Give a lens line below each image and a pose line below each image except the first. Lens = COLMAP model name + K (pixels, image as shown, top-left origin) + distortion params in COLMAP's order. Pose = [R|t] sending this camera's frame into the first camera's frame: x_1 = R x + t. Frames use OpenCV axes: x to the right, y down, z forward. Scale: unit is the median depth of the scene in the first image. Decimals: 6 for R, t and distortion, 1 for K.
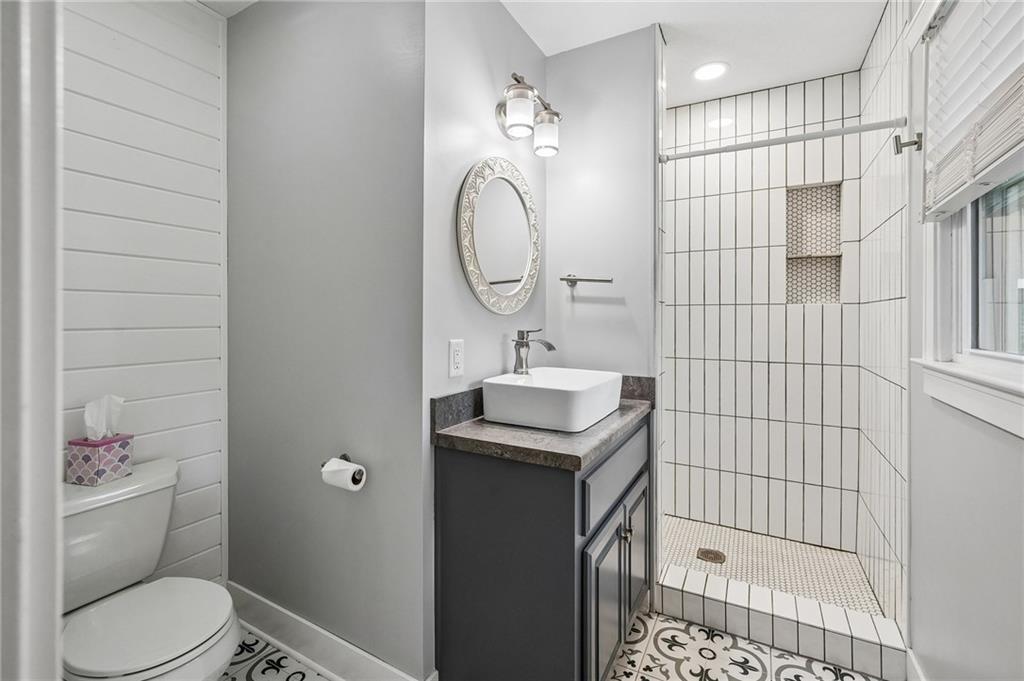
lens RADIAL K [[431.9, 0, 518.4], [0, 431.9, 333.2], [0, 0, 1]] dist [0.012682, -0.000212]
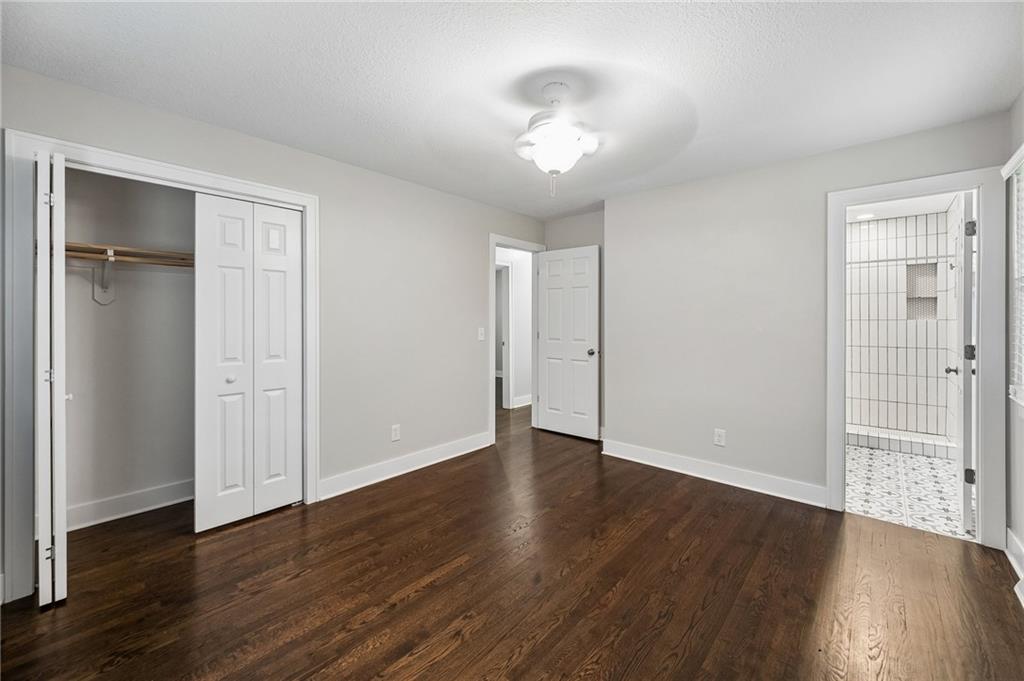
lens RADIAL K [[411.2, 0, 503.3], [0, 411.2, 332.7], [0, 0, 1]] dist [0.000099, 0.000623]
pose [[0.973821, 0.002530, -0.227304, -0.843111], [-0.005312, 0.999918, -0.011631, 0.029003], [0.227256, 0.012534, 0.973754, -1.401102]]
